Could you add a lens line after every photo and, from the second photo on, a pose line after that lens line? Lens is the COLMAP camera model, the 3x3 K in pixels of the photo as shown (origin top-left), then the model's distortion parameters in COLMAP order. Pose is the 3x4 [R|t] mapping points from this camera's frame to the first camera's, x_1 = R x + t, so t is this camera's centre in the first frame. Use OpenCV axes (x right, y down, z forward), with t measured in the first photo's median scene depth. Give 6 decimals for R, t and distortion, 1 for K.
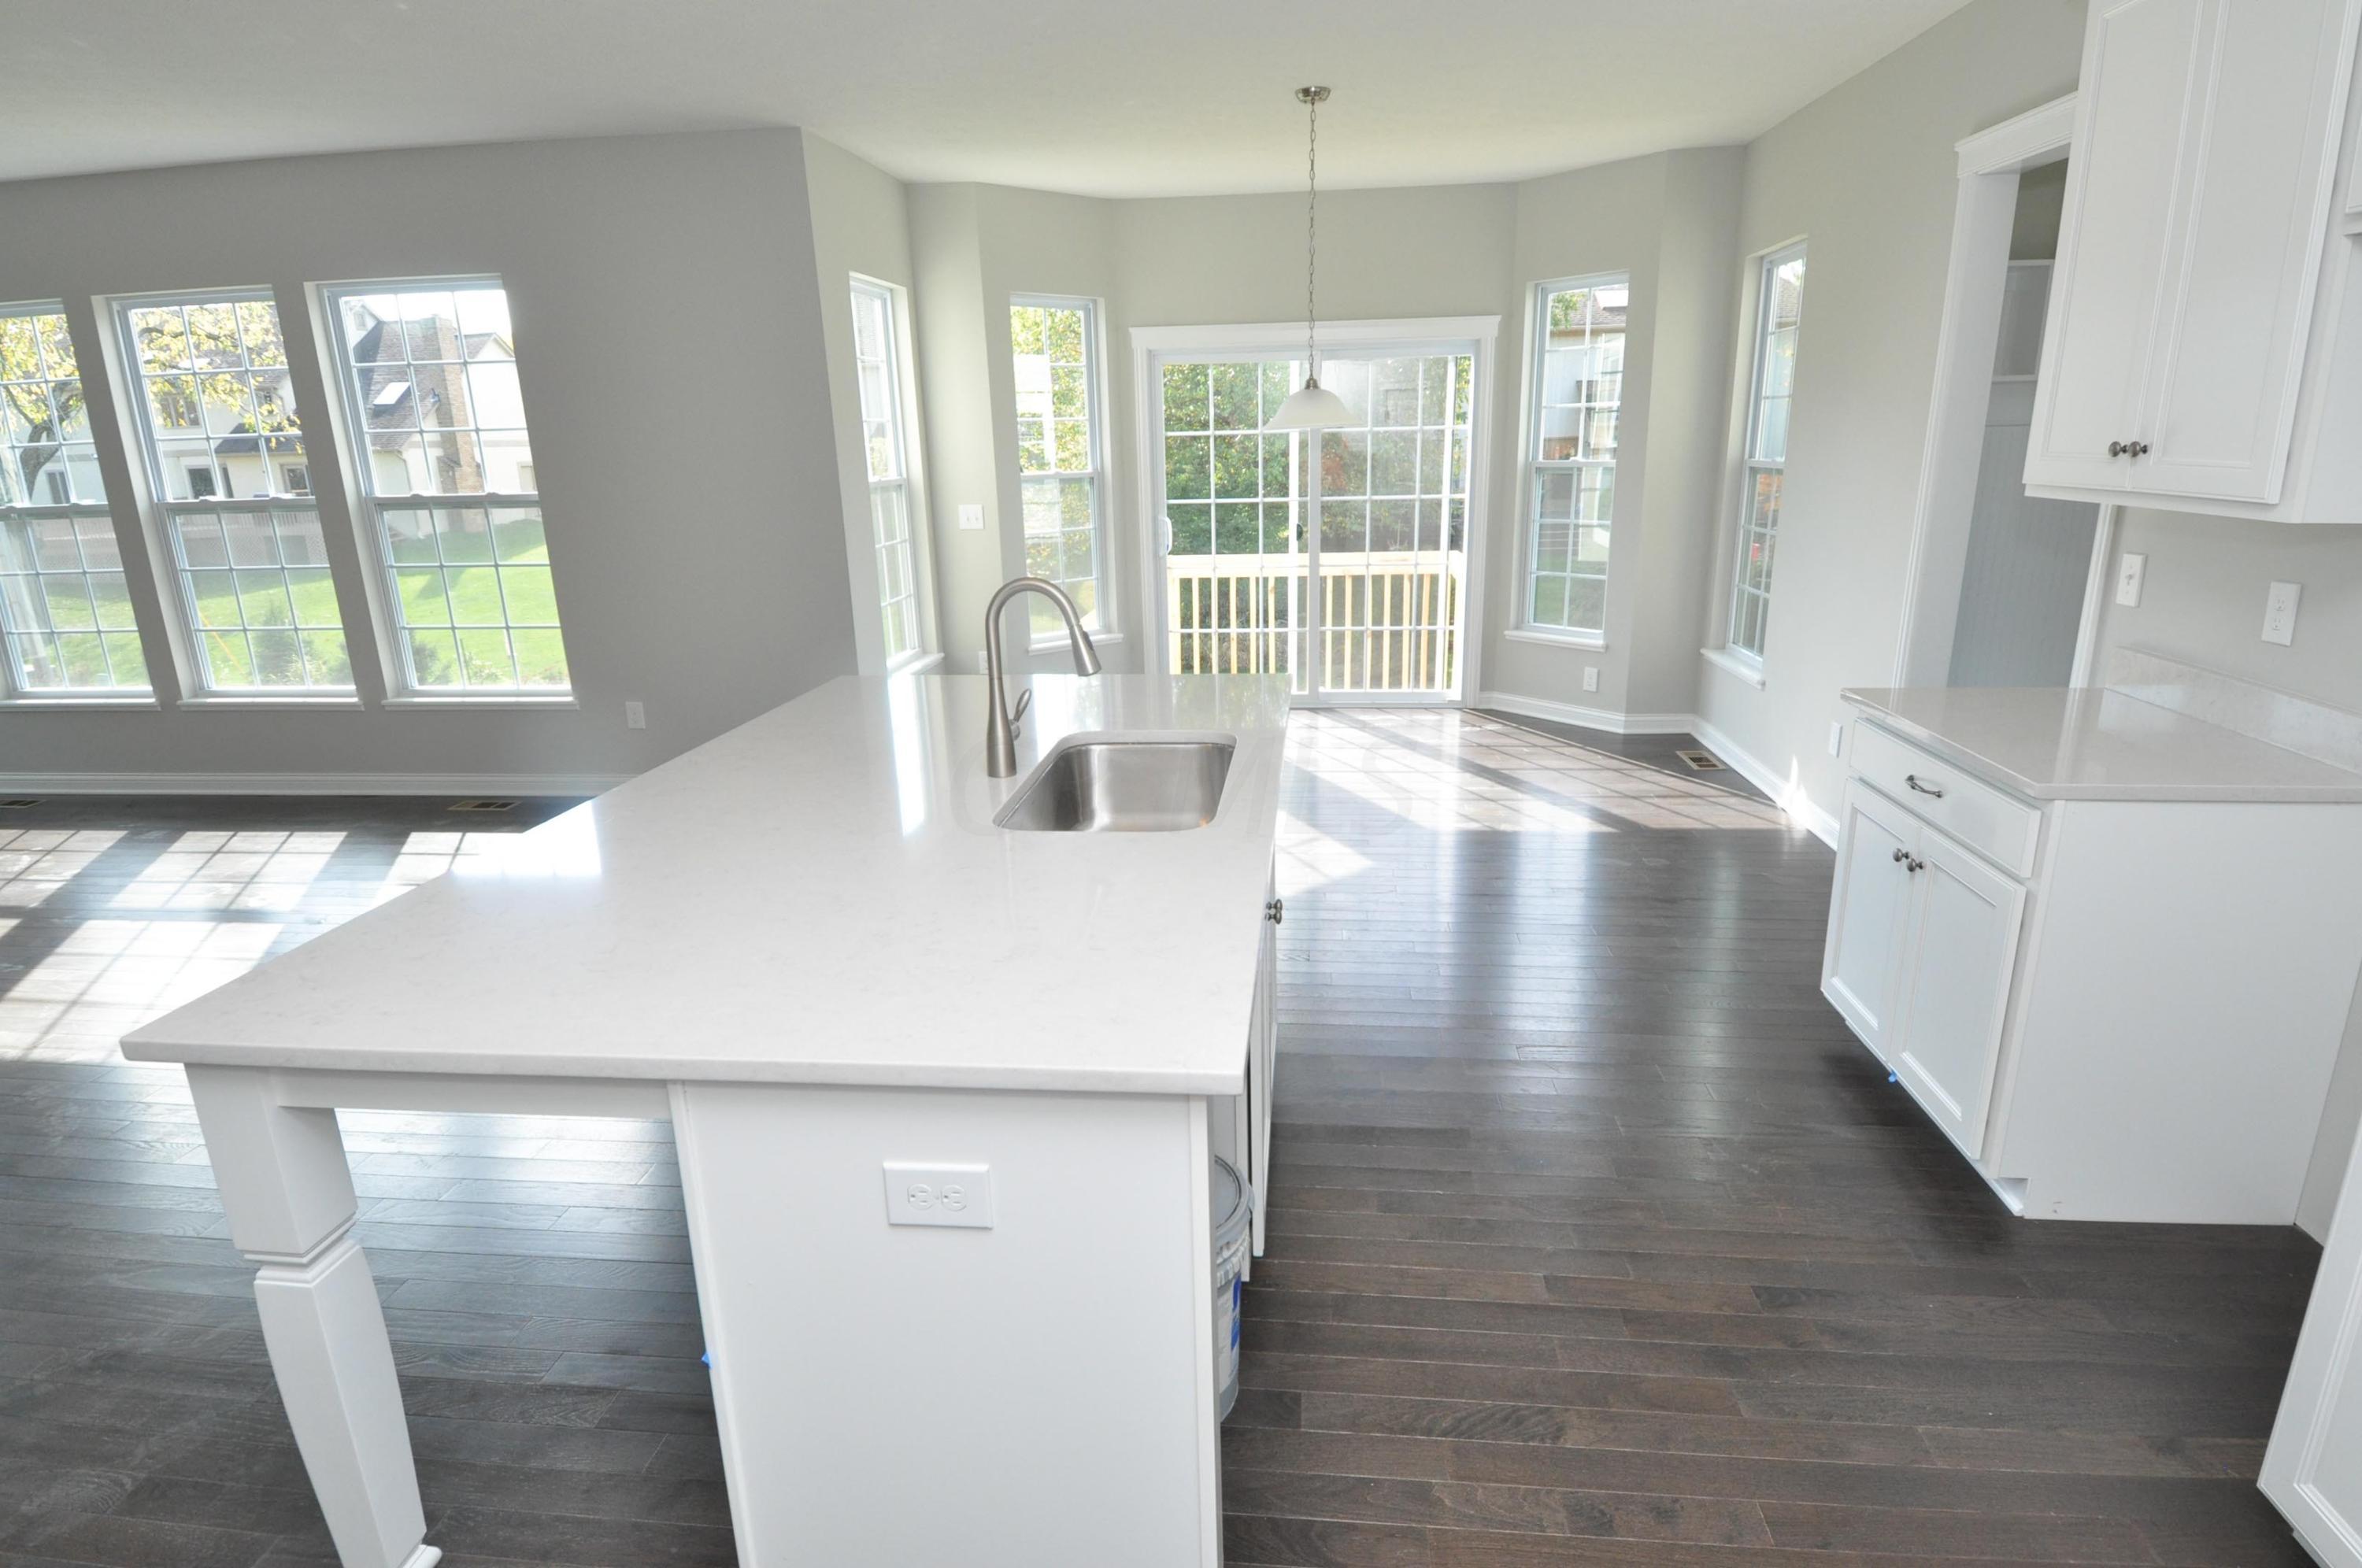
lens RADIAL K [[1226.3, 0, 1189.7], [0, 1226.3, 780.4], [0, 0, 1]] dist [0.041880, -0.044942]
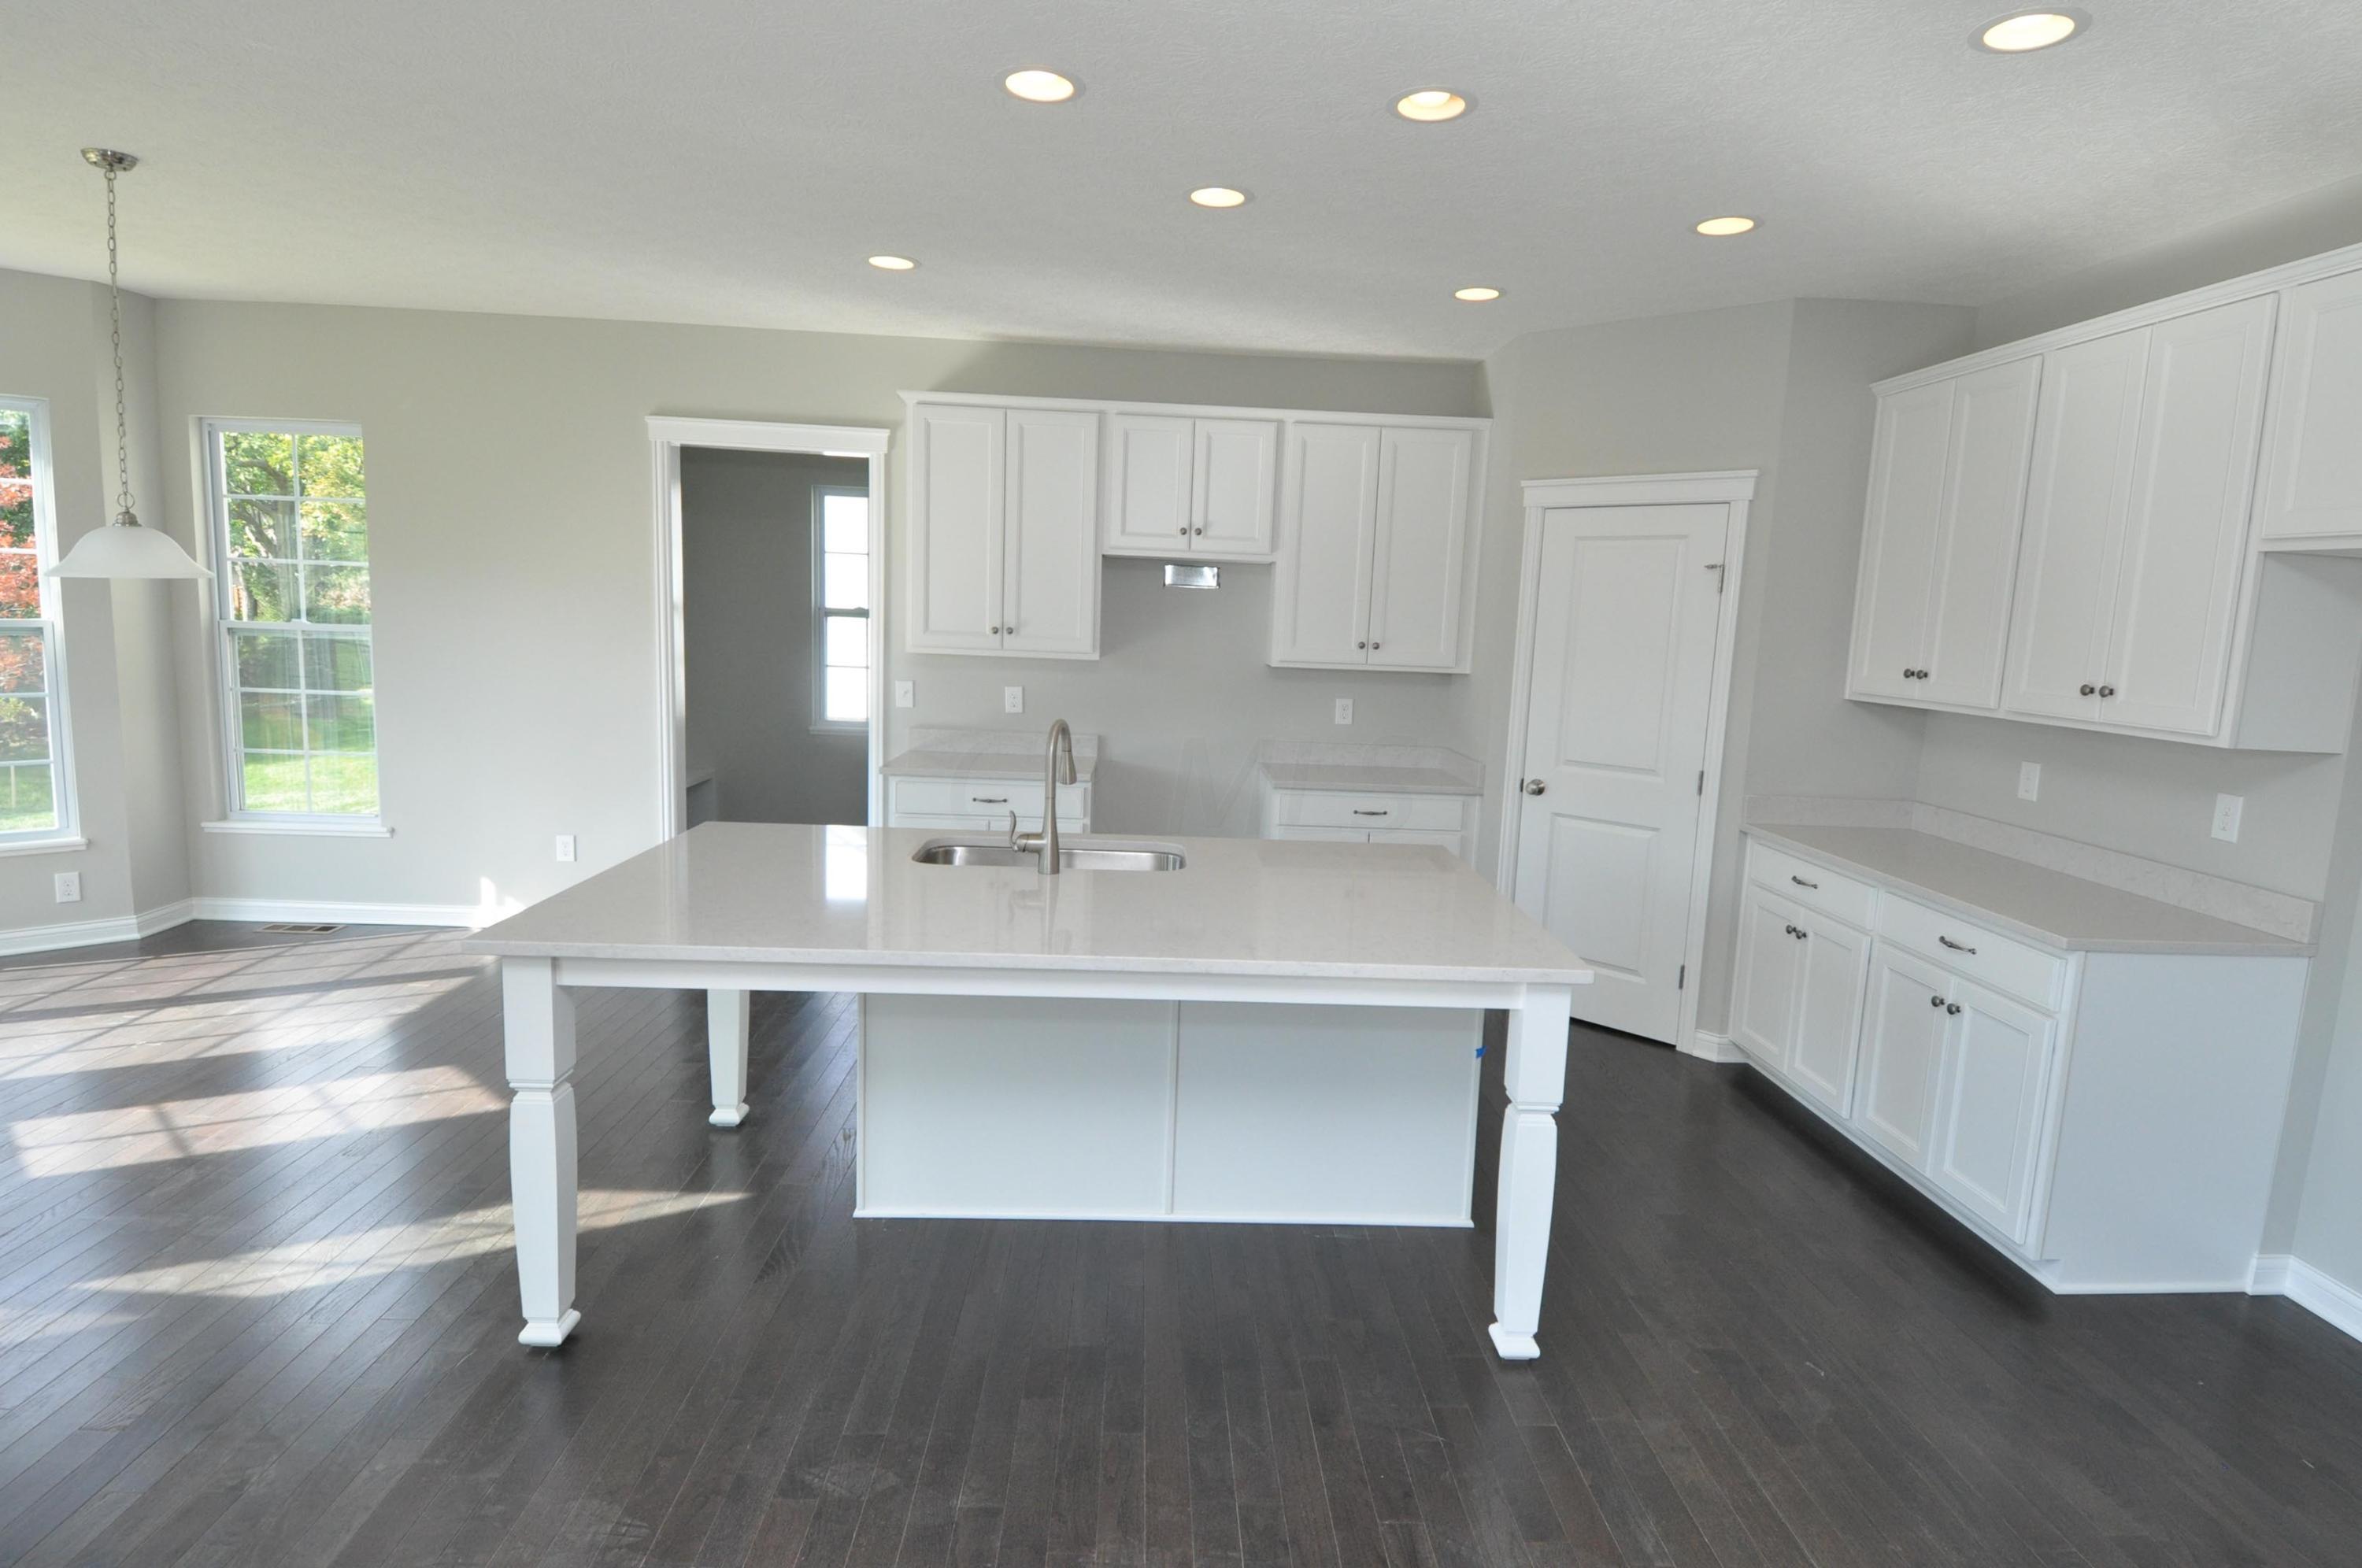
lens RADIAL K [[1226.3, 0, 1187.5], [0, 1226.3, 781.9], [0, 0, 1]] dist [0.041880, -0.044942]
pose [[-0.137964, -0.119285, 0.983228, -0.556659], [0.232342, 0.961122, 0.149204, -0.099807], [-0.962800, 0.249030, -0.104885, 0.378091]]
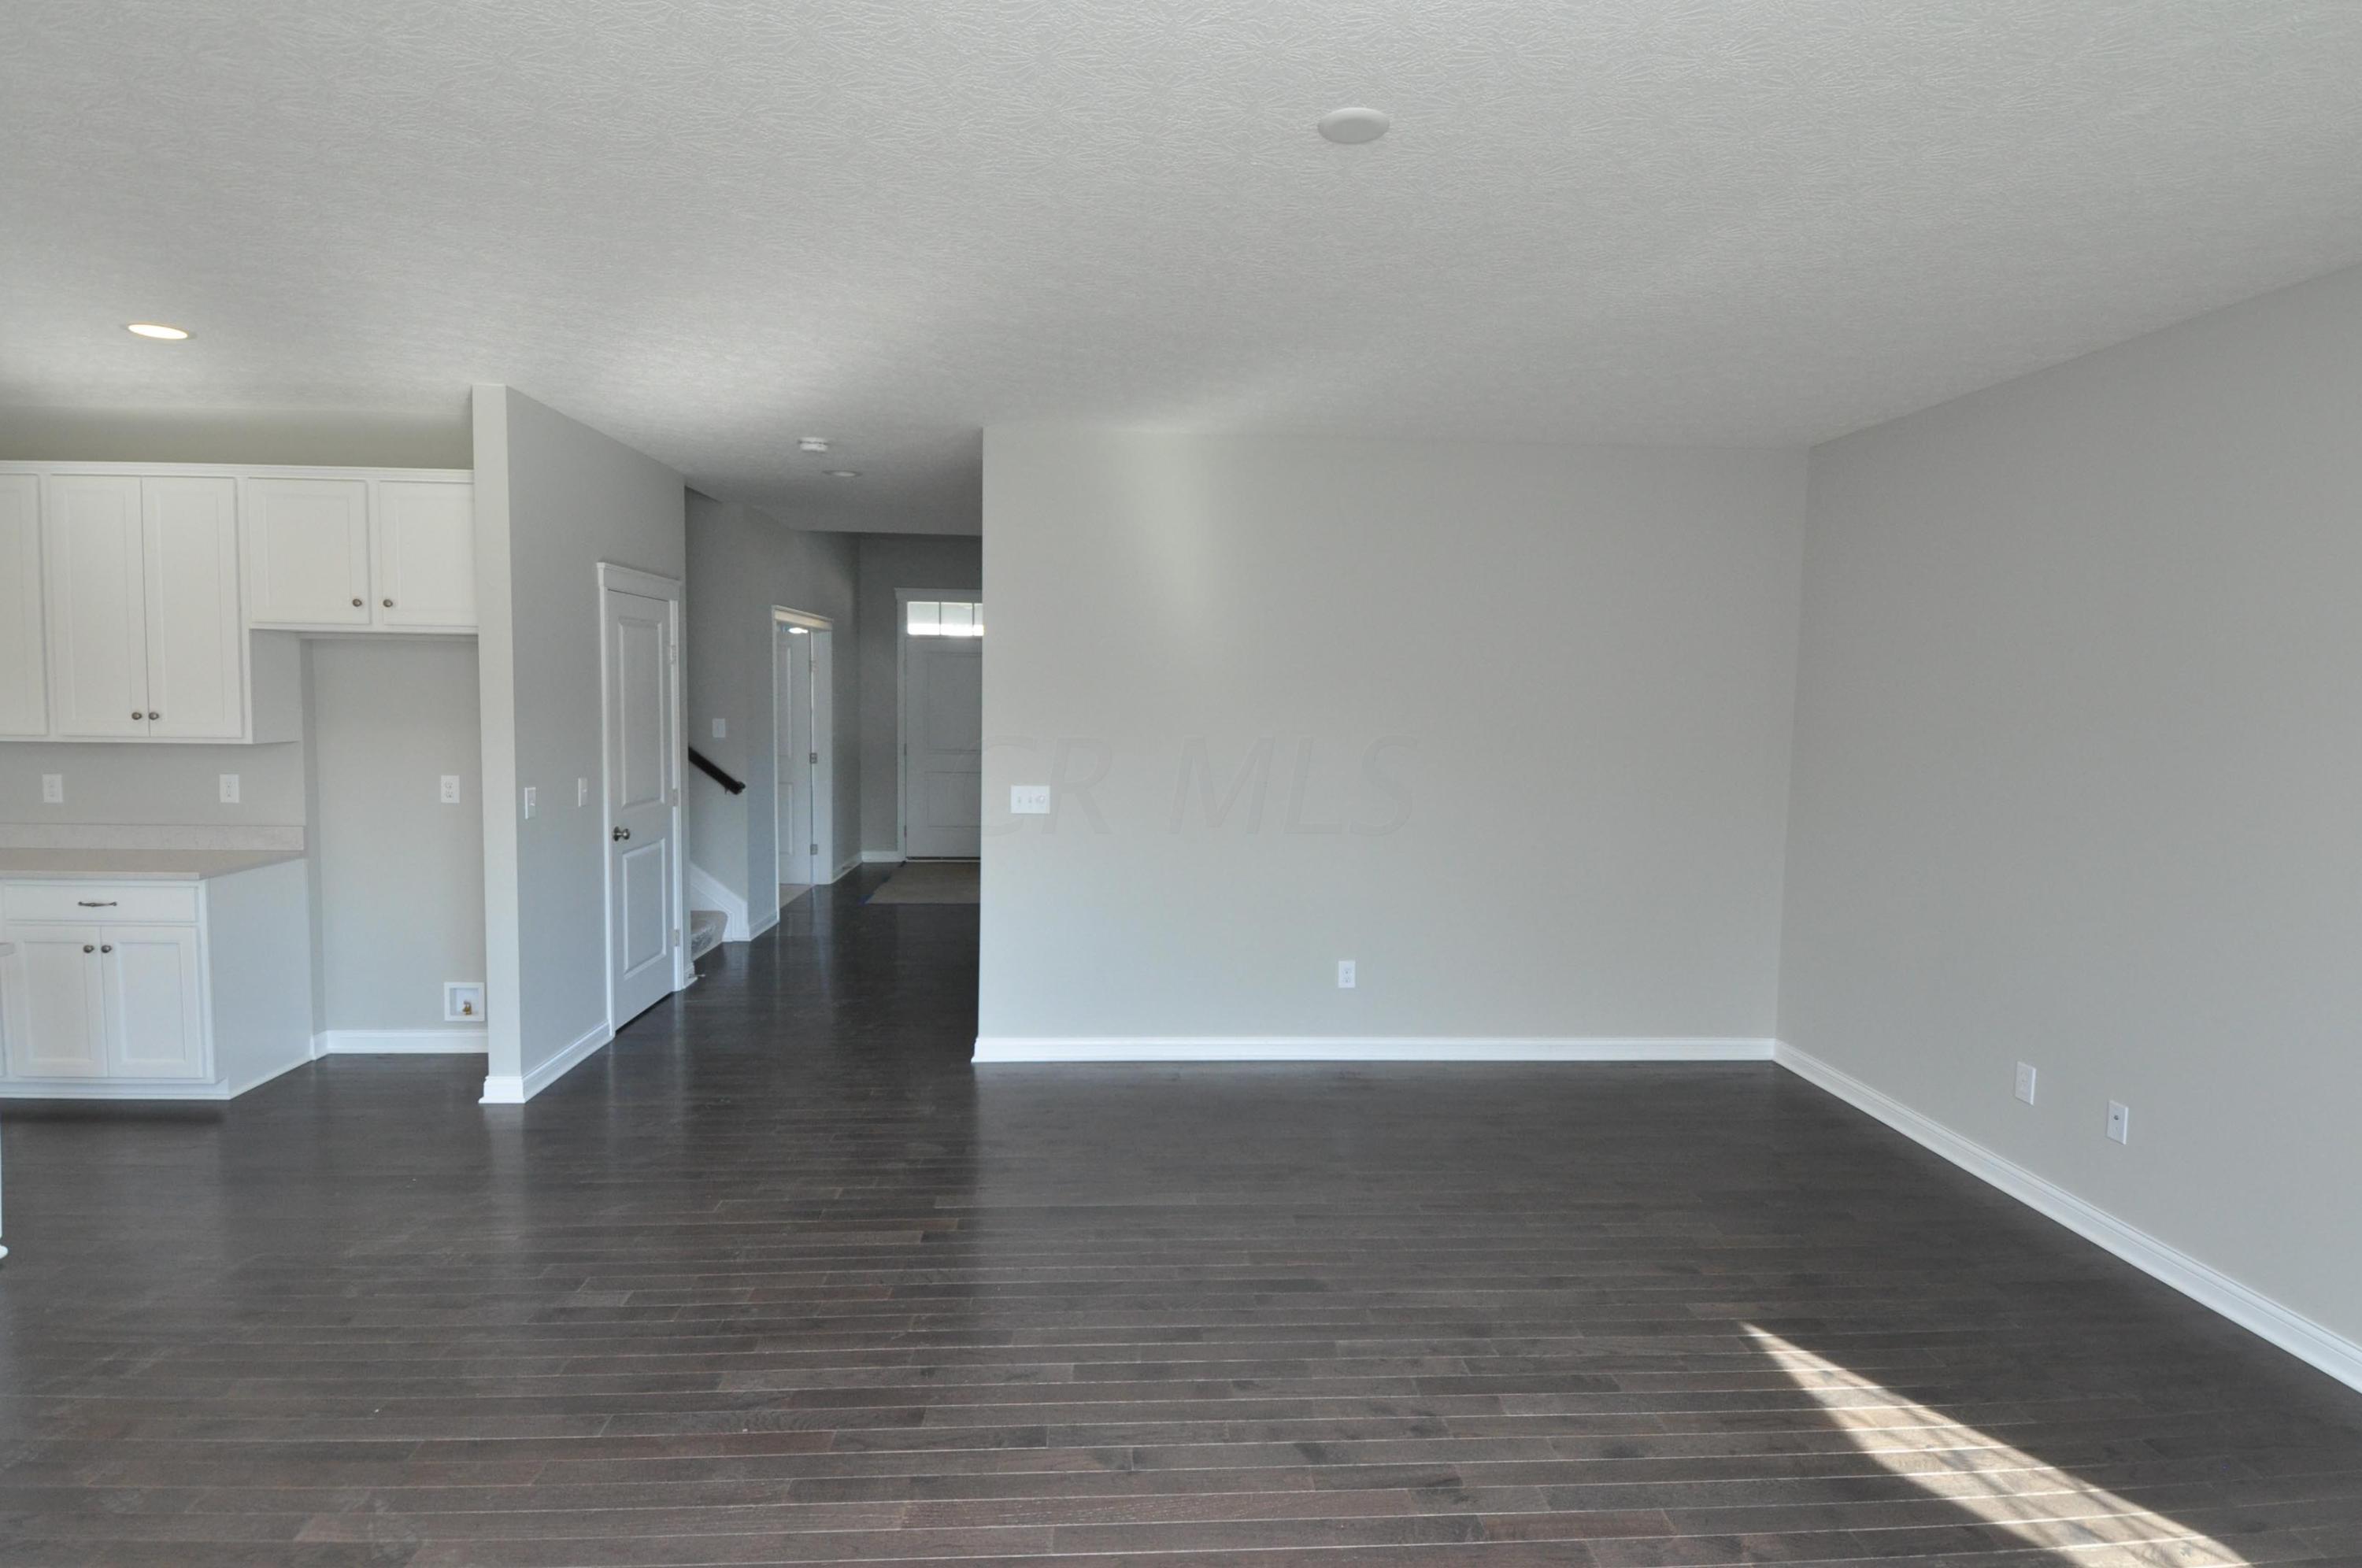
lens RADIAL K [[1226.3, 0, 1195.2], [0, 1226.3, 778.4], [0, 0, 1]] dist [0.041880, -0.044942]
pose [[-0.986116, 0.020814, -0.164745, -0.614242], [-0.037103, 0.939413, 0.340772, -0.219754], [0.161857, 0.342154, -0.925599, 0.776038]]
